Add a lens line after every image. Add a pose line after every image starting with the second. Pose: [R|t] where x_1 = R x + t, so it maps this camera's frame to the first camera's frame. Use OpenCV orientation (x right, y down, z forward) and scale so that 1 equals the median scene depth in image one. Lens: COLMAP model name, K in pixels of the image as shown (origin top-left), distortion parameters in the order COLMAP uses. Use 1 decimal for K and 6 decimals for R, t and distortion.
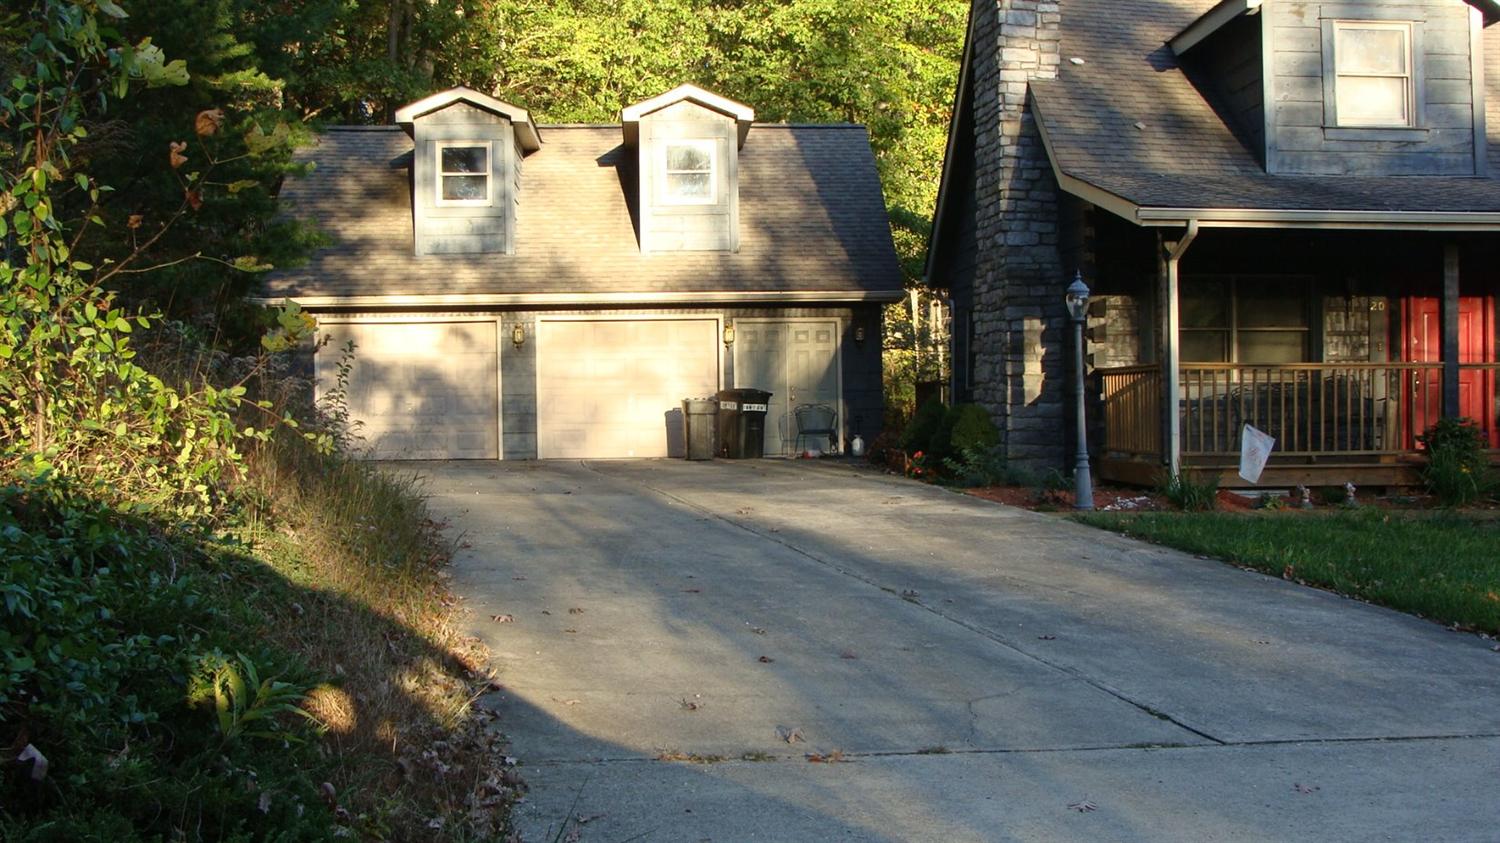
lens RADIAL K [[1700.7, 0, 738.1], [0, 1700.7, 419.3], [0, 0, 1]] dist [-0.206712, 0.243327]
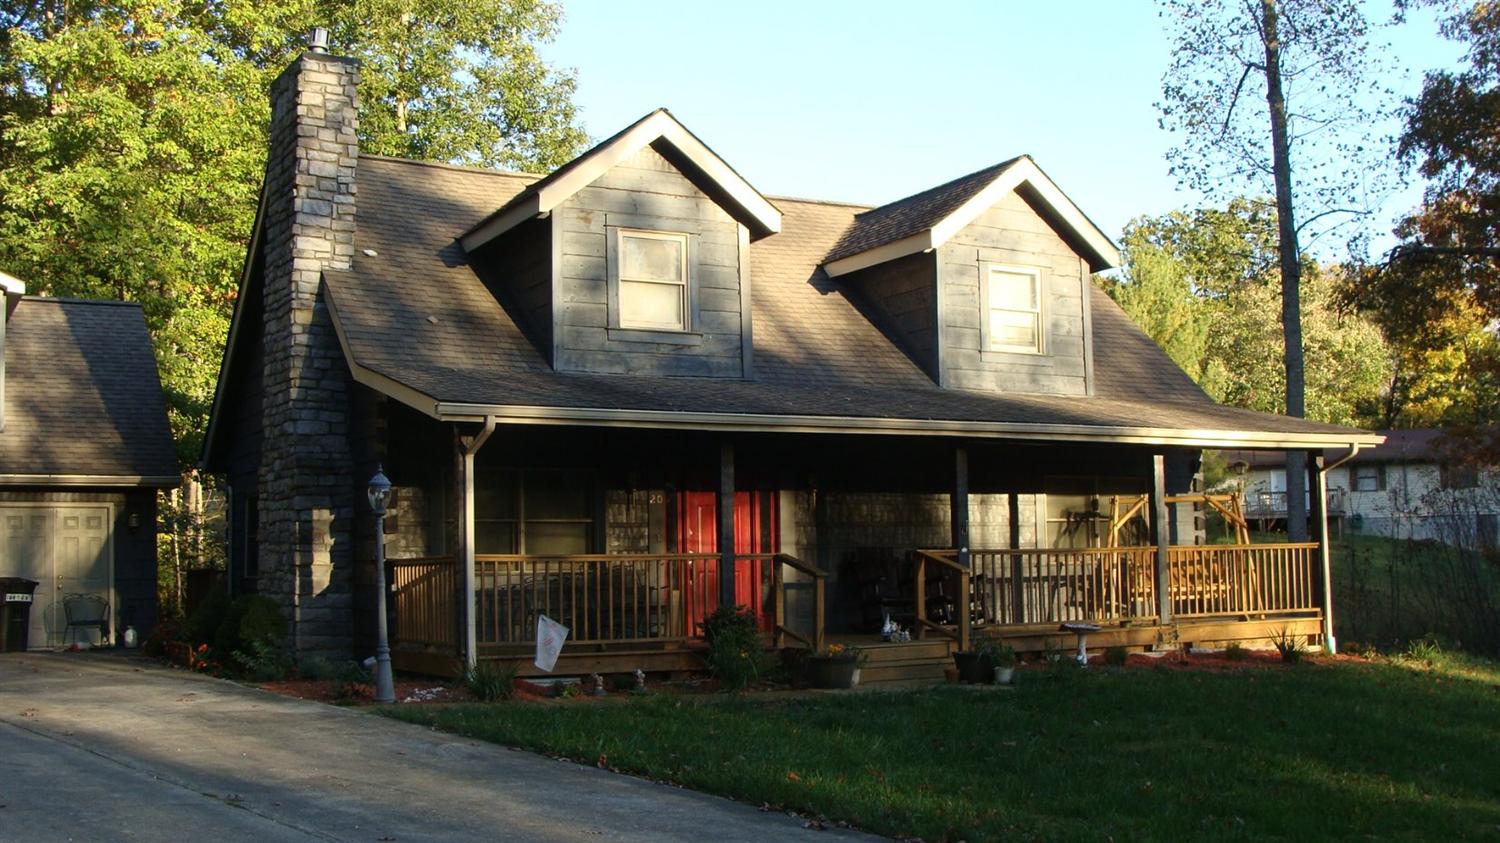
lens RADIAL K [[1700.8, 0, 758.0], [0, 1700.8, 430.3], [0, 0, 1]] dist [-0.213438, 0.269712]
pose [[0.901088, 0.029192, 0.432652, -0.022757], [0.014870, 0.995064, -0.098110, -0.004700], [-0.433381, 0.094839, 0.896207, -0.000372]]
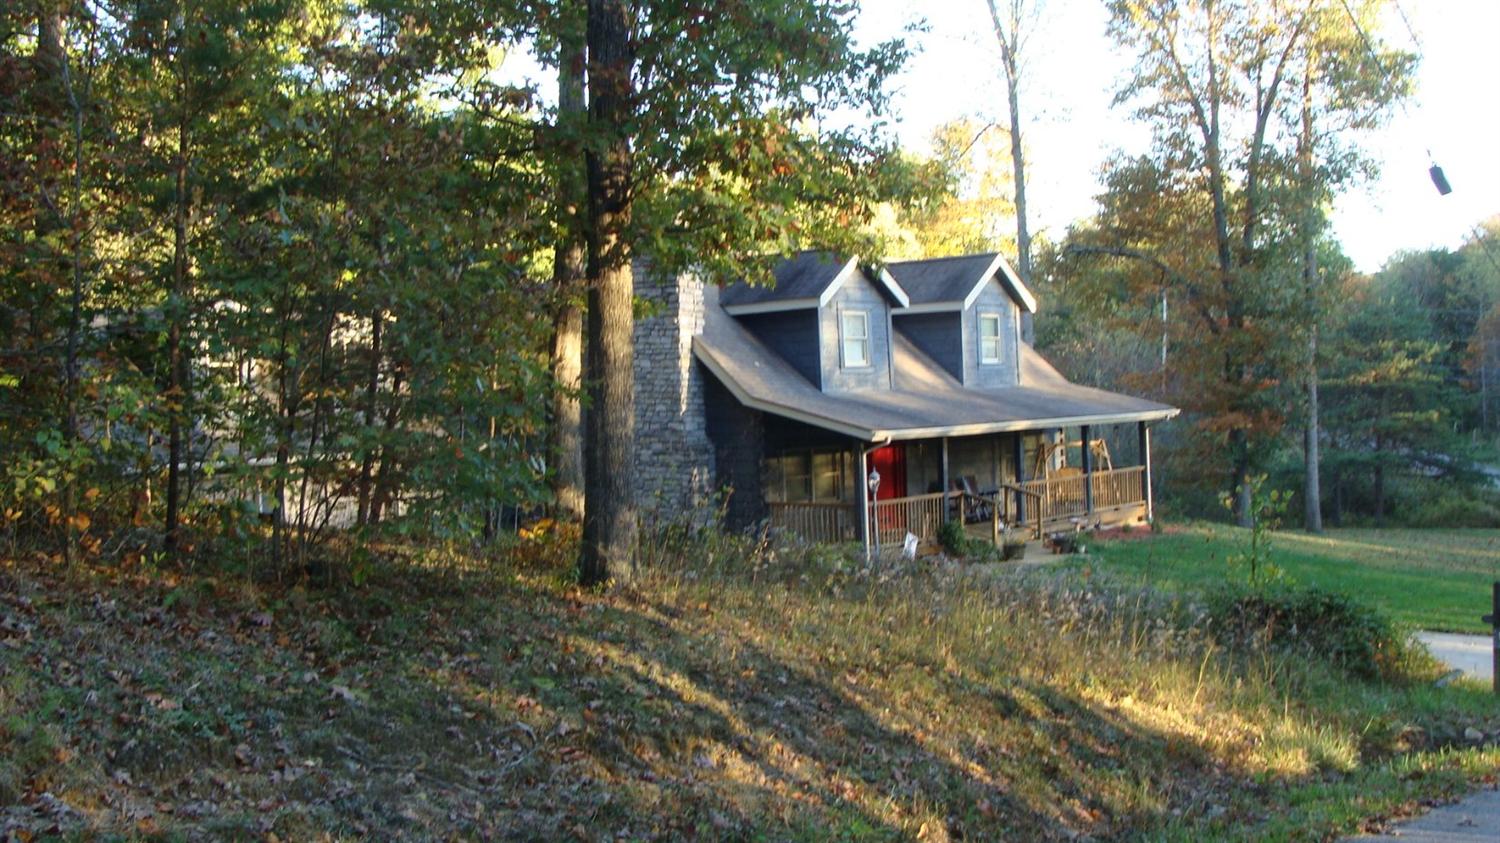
lens RADIAL K [[1700.7, 0, 738.1], [0, 1700.7, 419.3], [0, 0, 1]] dist [-0.206712, 0.243327]
pose [[0.698415, -0.028845, 0.715111, -1.067413], [0.036305, 0.999329, 0.004853, -0.122850], [-0.714772, 0.022573, 0.698994, -0.266462]]
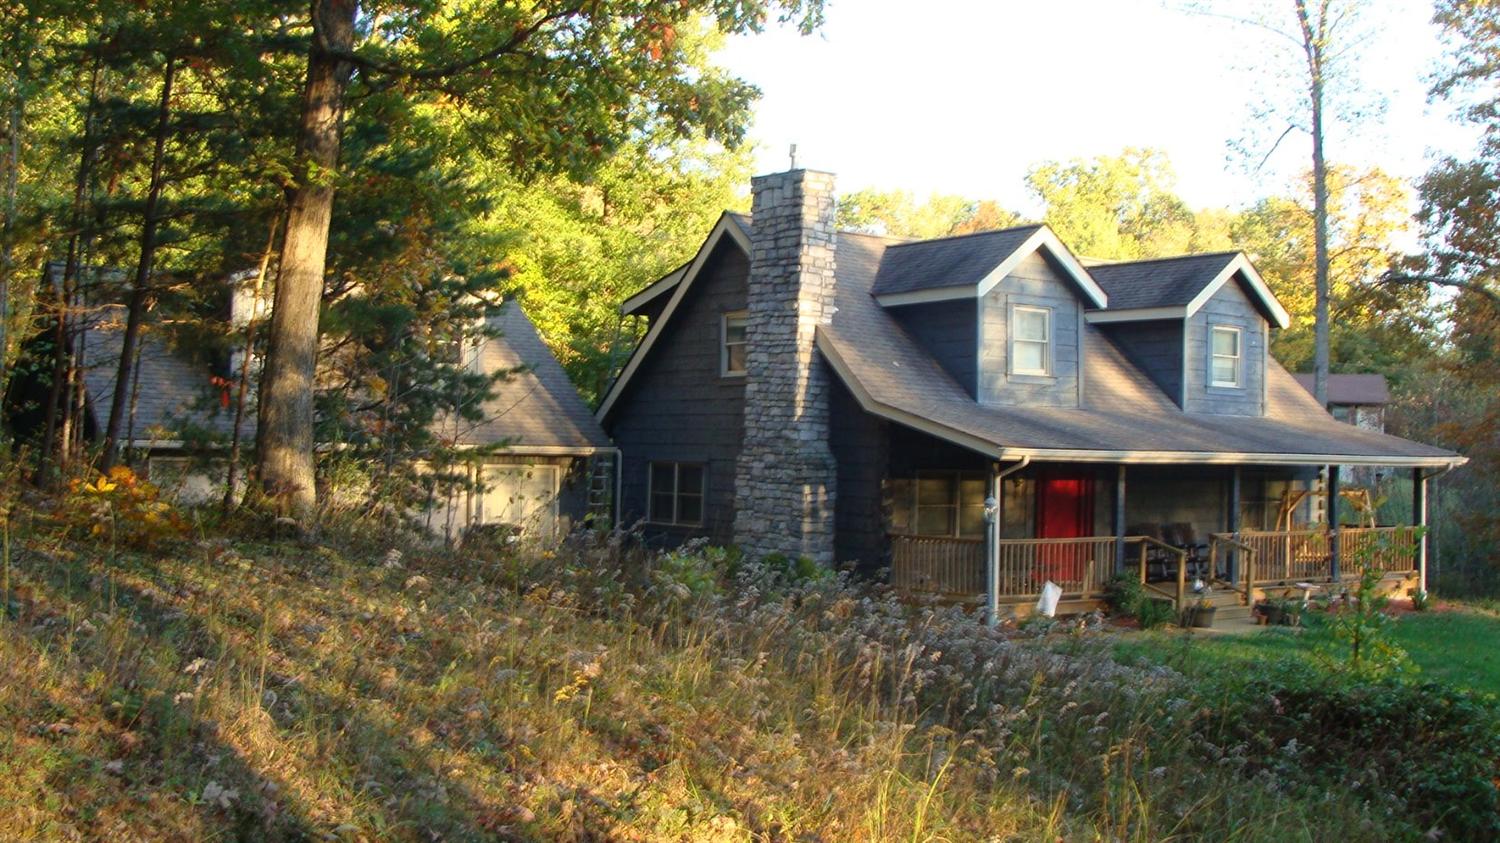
lens RADIAL K [[1700.7, 0, 738.1], [0, 1700.7, 419.3], [0, 0, 1]] dist [-0.206712, 0.243327]
pose [[0.844869, 0.034471, 0.533861, -0.658152], [-0.021708, 0.999309, -0.030171, -0.077150], [-0.534532, 0.013901, 0.845034, -0.185905]]
